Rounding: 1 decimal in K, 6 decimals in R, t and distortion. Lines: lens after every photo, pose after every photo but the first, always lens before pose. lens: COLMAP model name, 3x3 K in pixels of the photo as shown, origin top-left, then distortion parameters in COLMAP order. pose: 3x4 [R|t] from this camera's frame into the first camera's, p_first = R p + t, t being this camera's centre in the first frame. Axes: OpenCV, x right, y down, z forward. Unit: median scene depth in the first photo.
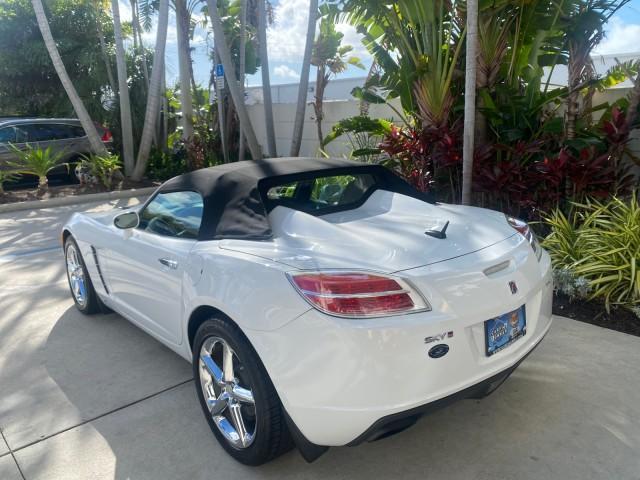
lens RADIAL K [[490.9, 0, 319.4], [0, 490.9, 235.9], [0, 0, 1]] dist [0.038983, -0.049139]
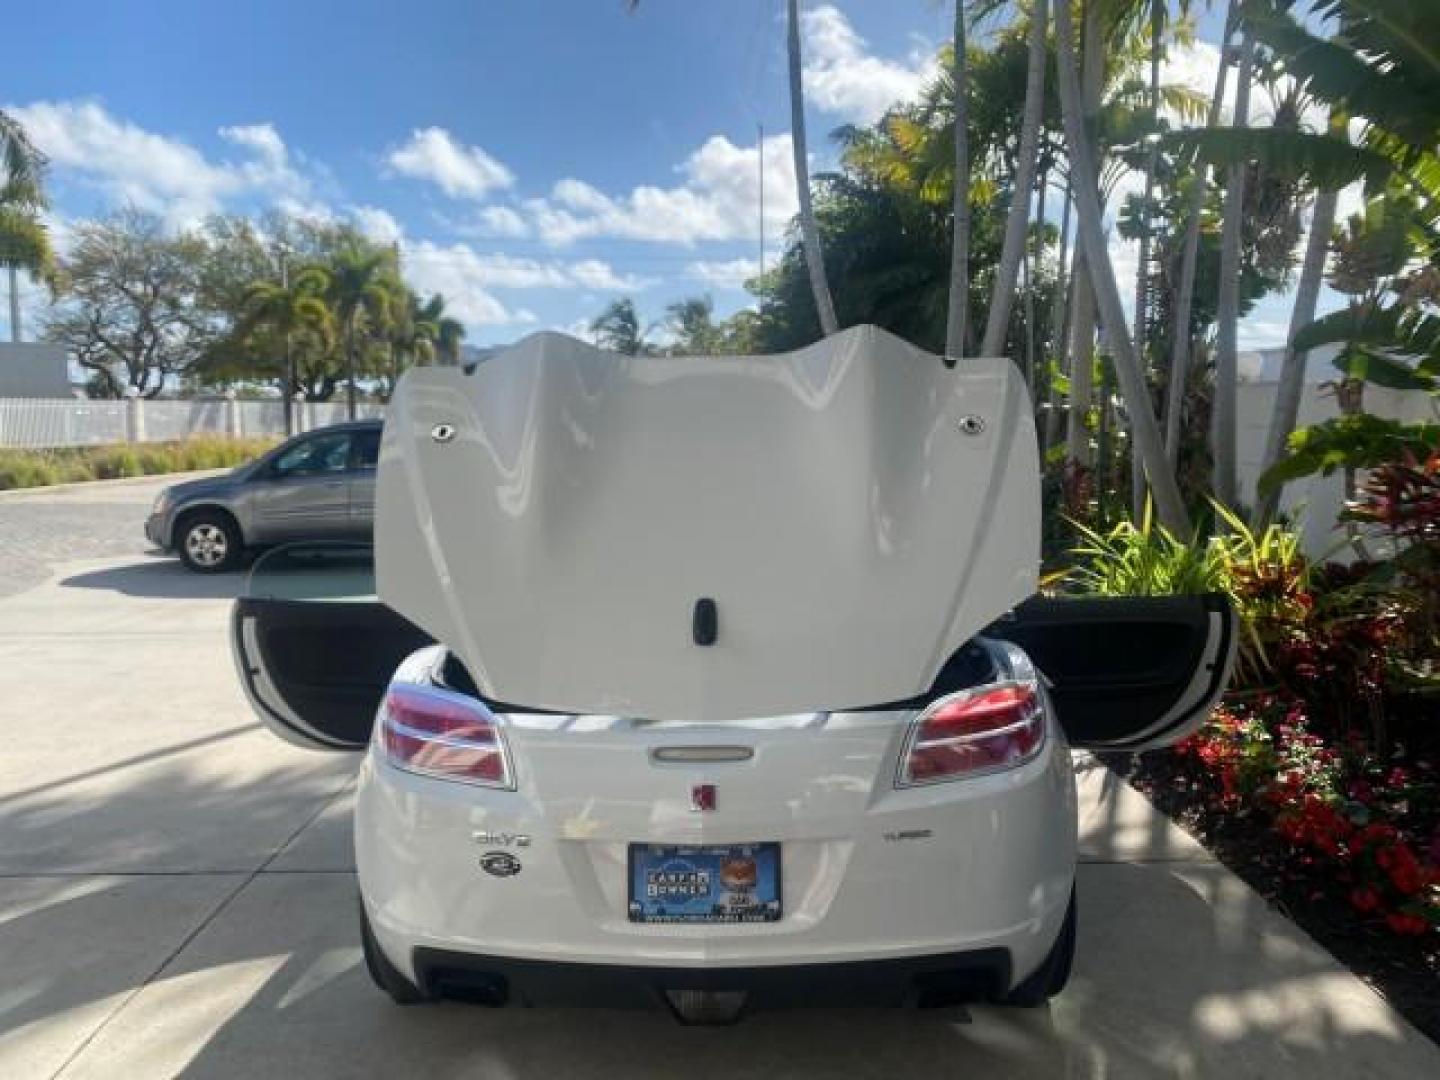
lens RADIAL K [[1104.5, 0, 723.4], [0, 1104.5, 538.4], [0, 0, 1]] dist [0.038983, -0.049139]
pose [[0.743604, 0.086070, -0.663058, 0.373979], [-0.162143, 0.985292, -0.053941, -0.031409], [0.648663, 0.147621, 0.746622, 0.051787]]
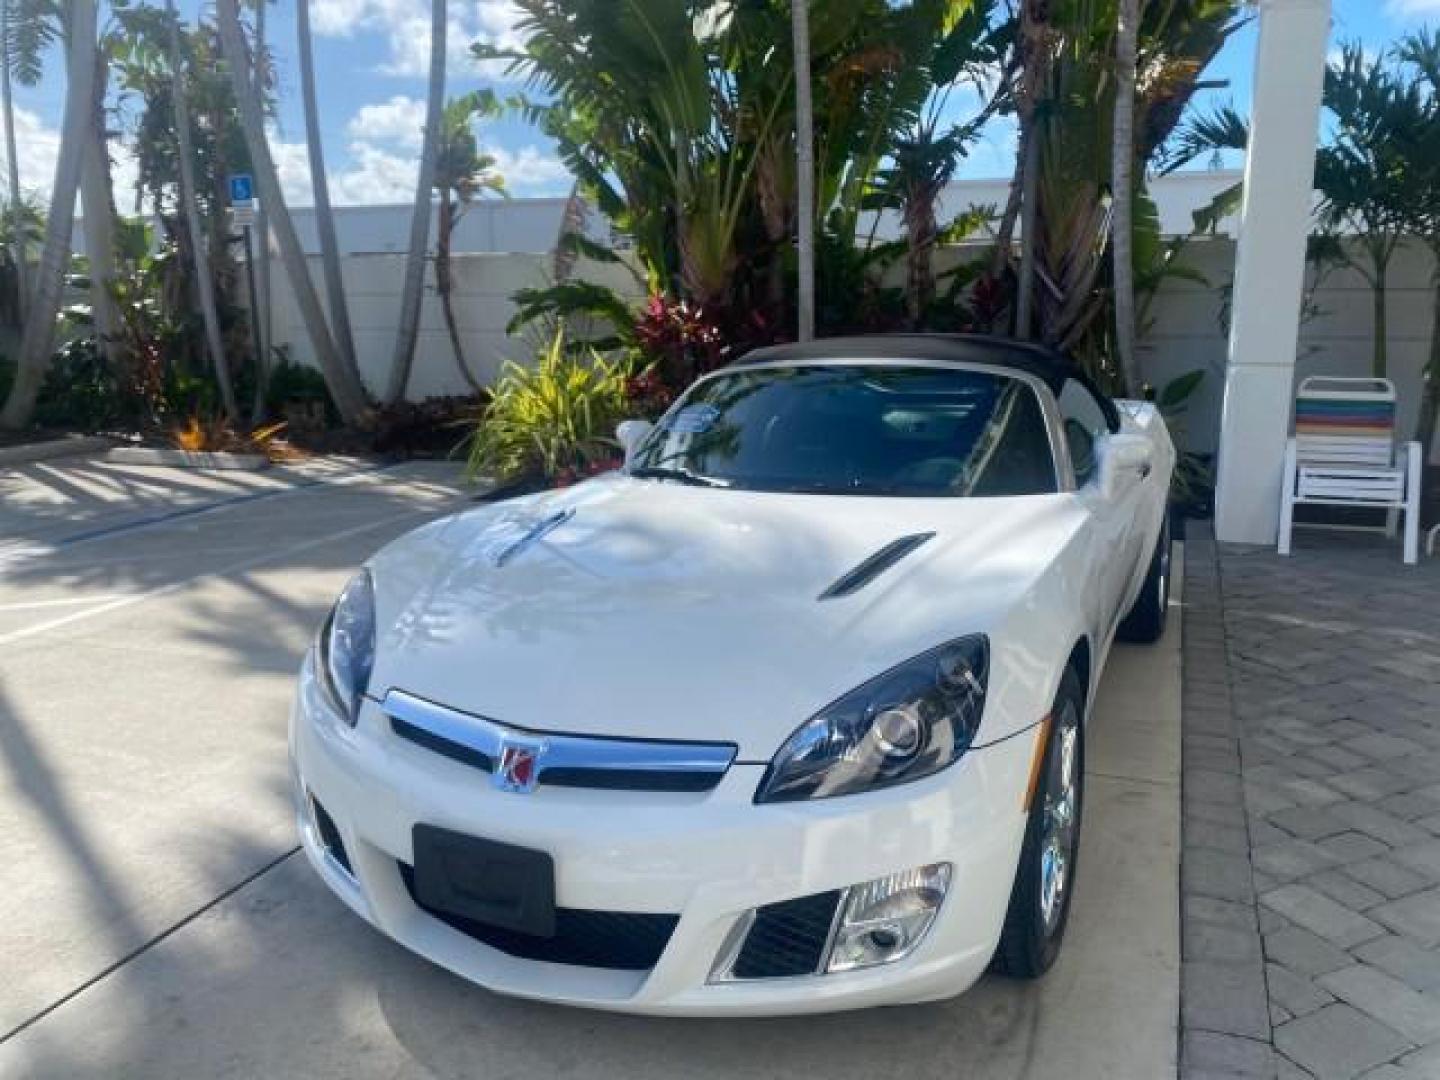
lens RADIAL K [[1104.5, 0, 711.3], [0, 1104.5, 536.4], [0, 0, 1]] dist [0.038983, -0.049139]
pose [[0.908454, -0.085185, 0.409213, -0.410308], [0.094020, 0.995569, -0.001480, 0.082124], [-0.407273, 0.039819, 0.912438, -0.276043]]
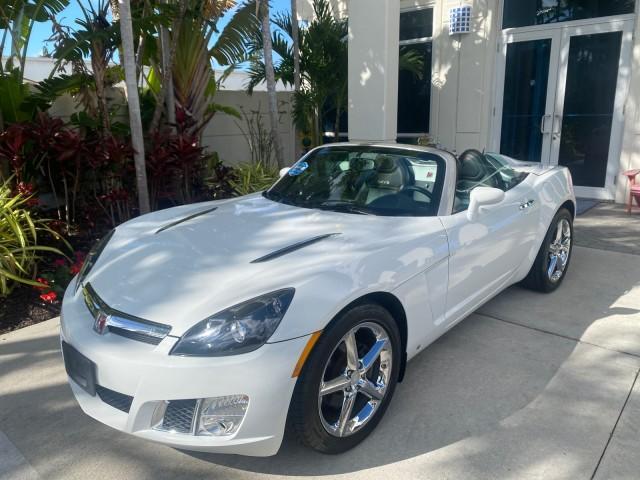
lens RADIAL K [[490.9, 0, 319.8], [0, 490.9, 235.4], [0, 0, 1]] dist [0.038983, -0.049139]
pose [[-0.107217, -0.227902, 0.967763, -0.645367], [0.250028, 0.935912, 0.248101, -0.138155], [-0.962284, 0.268568, -0.043364, 0.675898]]
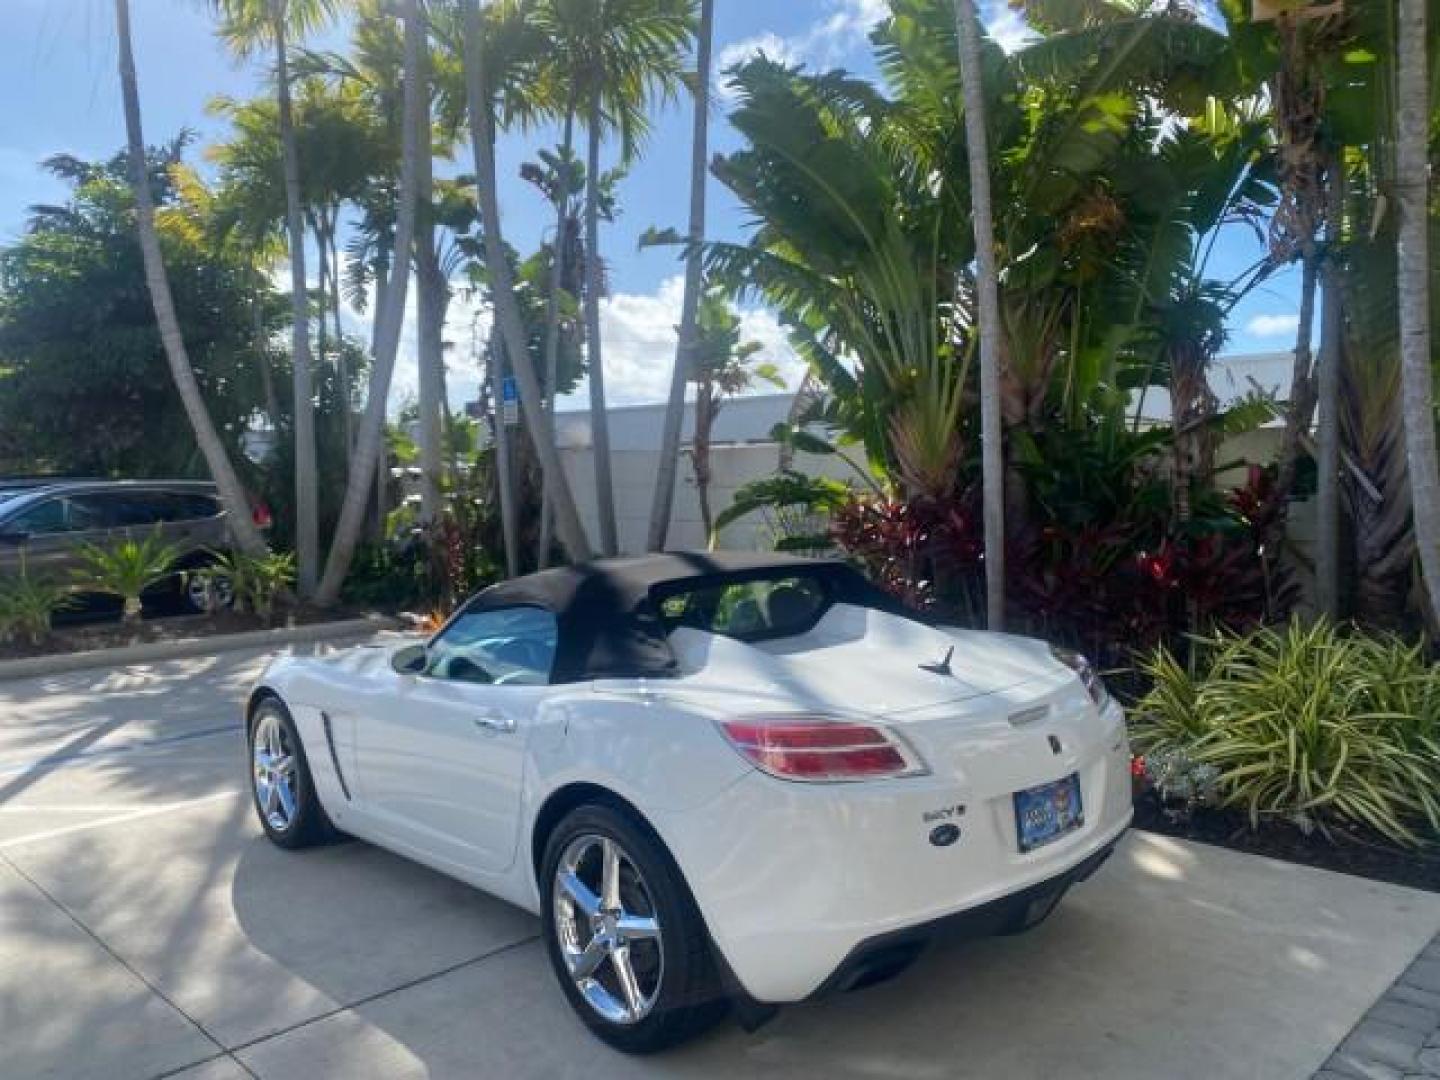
lens RADIAL K [[1104.5, 0, 720.1], [0, 1104.5, 530.0], [0, 0, 1]] dist [0.038983, -0.049139]
pose [[0.999479, -0.003116, 0.032127, -0.032512], [0.008951, 0.983050, -0.183117, 0.030442], [-0.031012, 0.183309, 0.982566, -0.162045]]
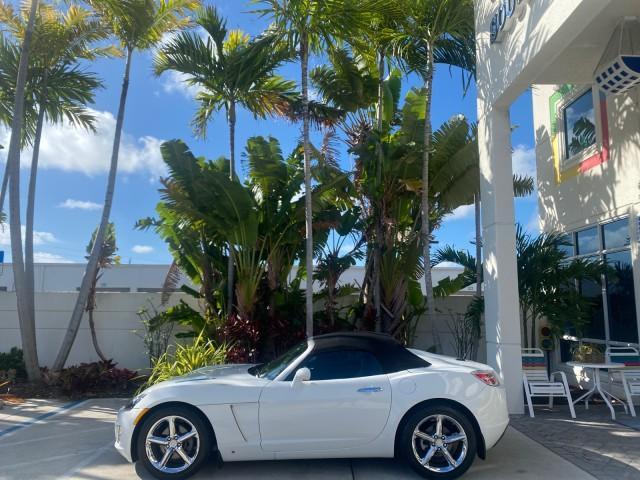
lens RADIAL K [[490.9, 0, 322.8], [0, 490.9, 234.3], [0, 0, 1]] dist [0.038983, -0.049139]
pose [[0.664925, 0.127008, 0.736033, -0.770611], [0.158241, 0.939113, -0.305004, 0.018505], [-0.729956, 0.319275, 0.604341, -0.060913]]
